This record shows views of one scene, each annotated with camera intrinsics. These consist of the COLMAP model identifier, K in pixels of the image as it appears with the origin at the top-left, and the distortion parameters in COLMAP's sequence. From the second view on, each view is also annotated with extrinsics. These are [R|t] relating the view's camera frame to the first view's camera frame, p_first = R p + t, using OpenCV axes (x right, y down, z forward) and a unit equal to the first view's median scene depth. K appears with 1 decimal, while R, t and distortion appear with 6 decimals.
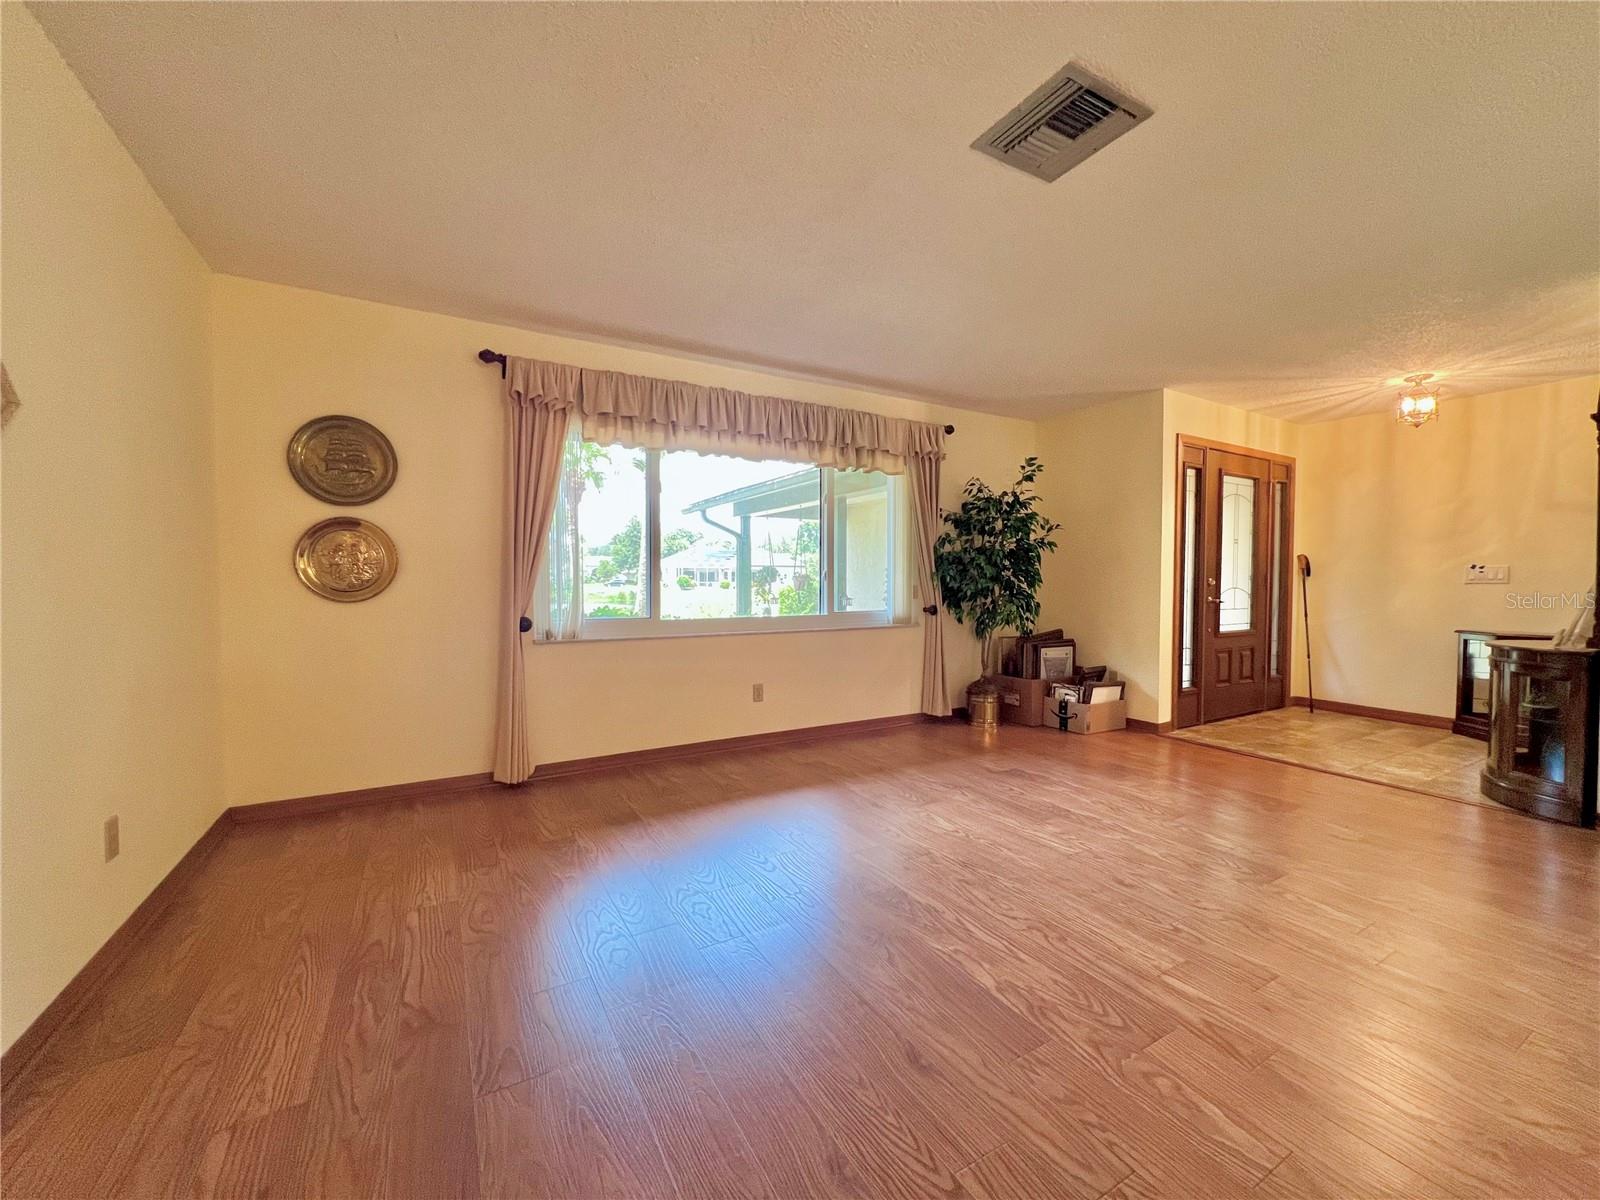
lens RADIAL K [[641.2, 0, 805.1], [0, 641.2, 598.9], [0, 0, 1]] dist [-0.001726, 0.000012]
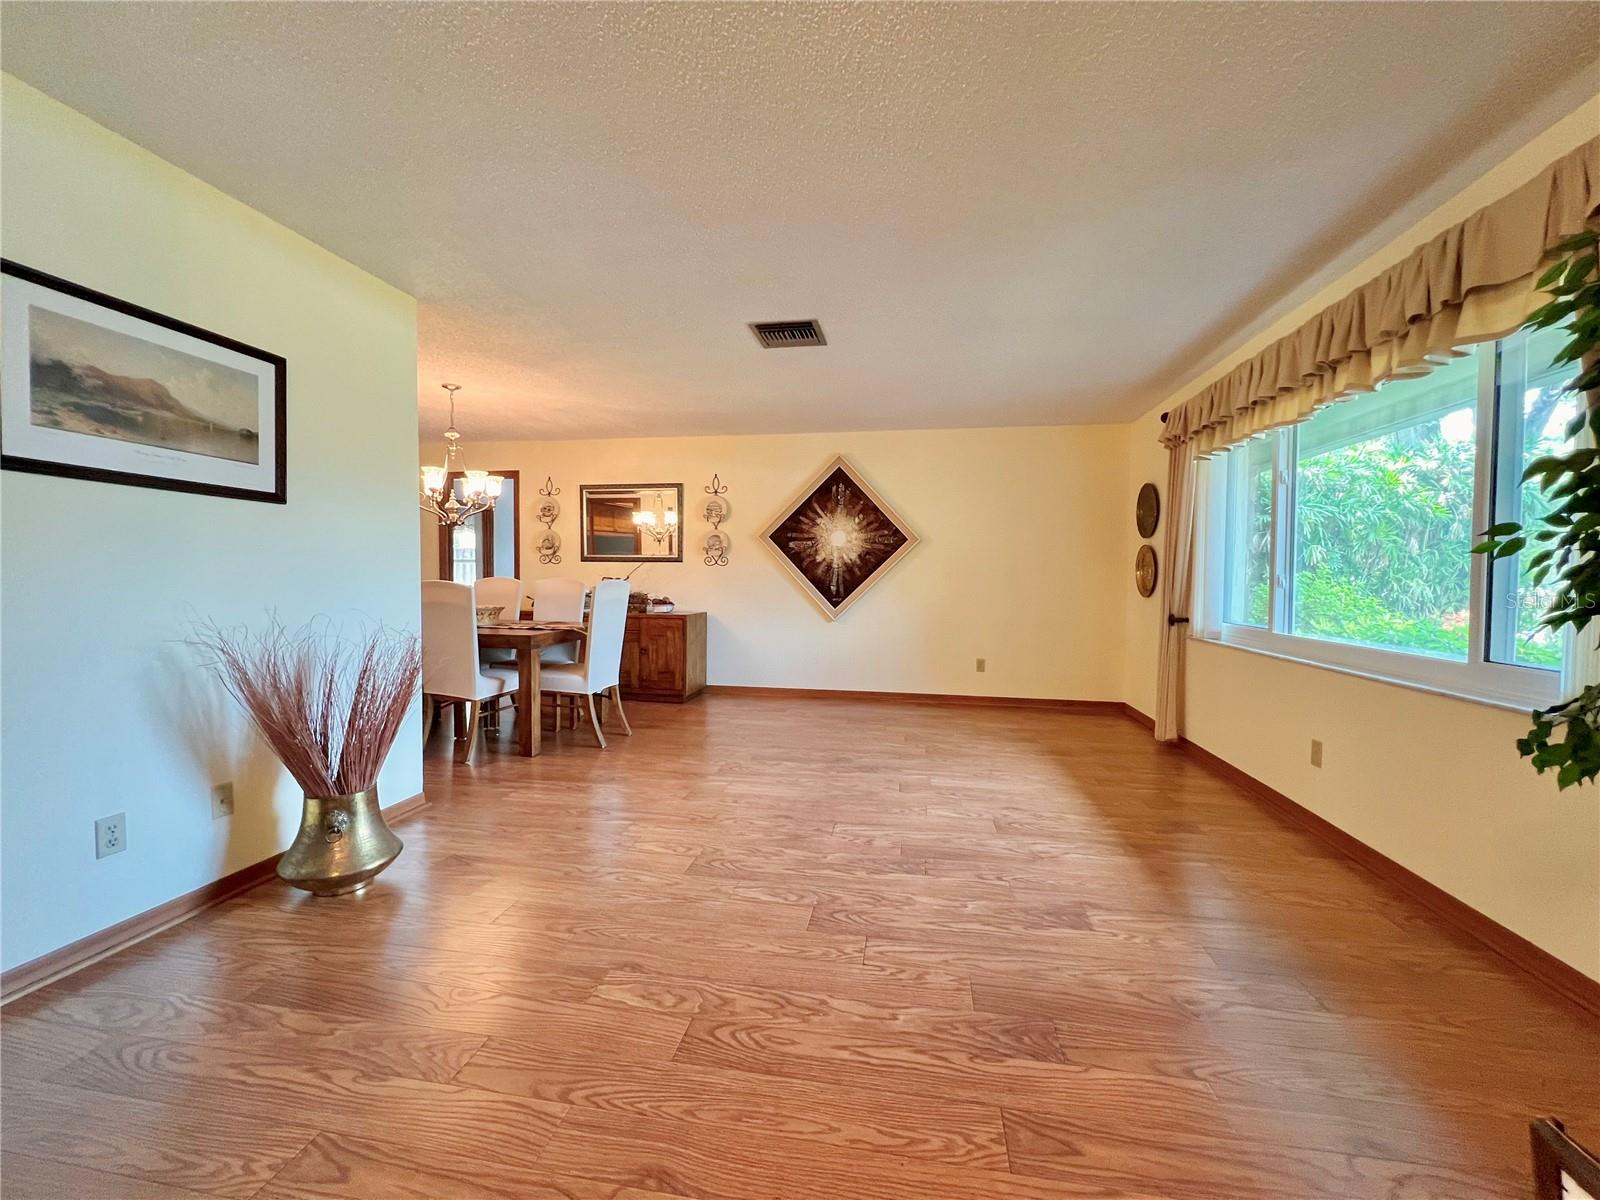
lens RADIAL K [[641.2, 0, 811.8], [0, 641.2, 597.9], [0, 0, 1]] dist [-0.001726, 0.000012]
pose [[-0.634616, 0.024484, -0.772440, 1.201206], [-0.030044, 0.997961, 0.056315, -0.062776], [0.772244, 0.058945, -0.632586, 1.520818]]
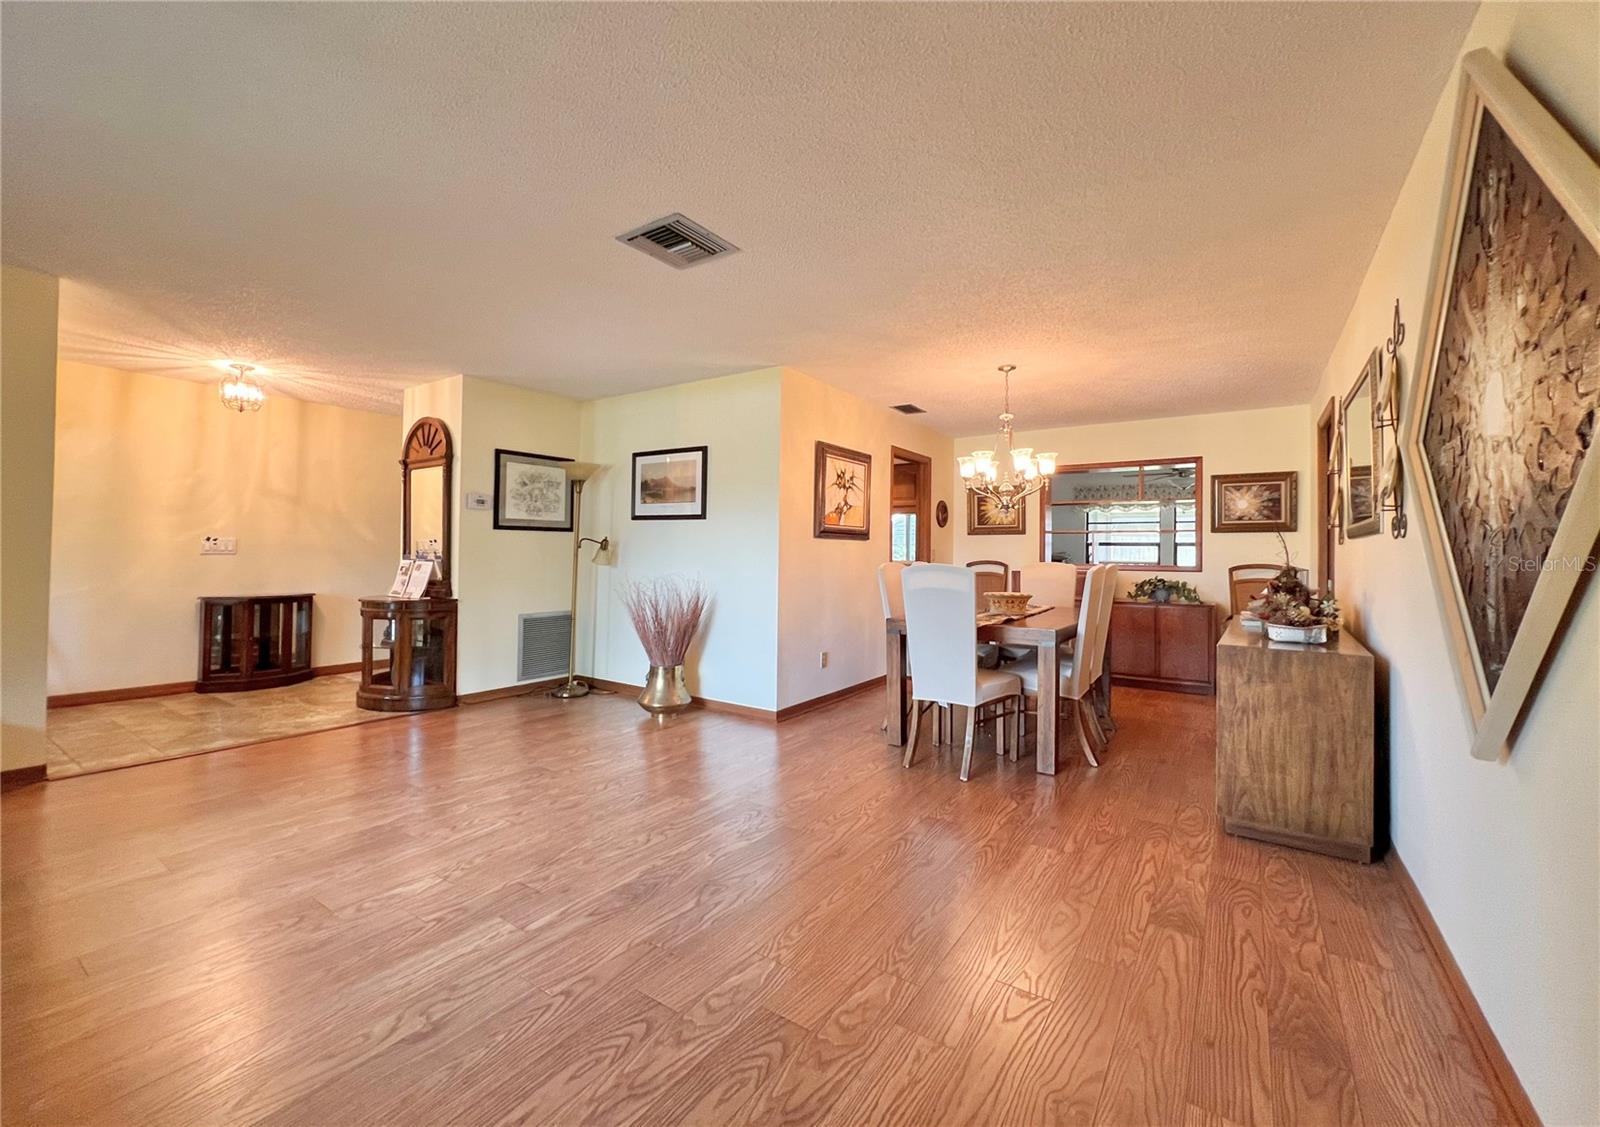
lens RADIAL K [[655.5, 0, 805.0], [0, 655.5, 564.5], [0, 0, 1]] dist [0.003456, 0.000163]
pose [[-0.442200, -0.015819, 0.896777, -0.667483], [0.014142, 0.999597, 0.024606, -0.032268], [-0.896805, 0.023563, -0.441799, 0.944301]]
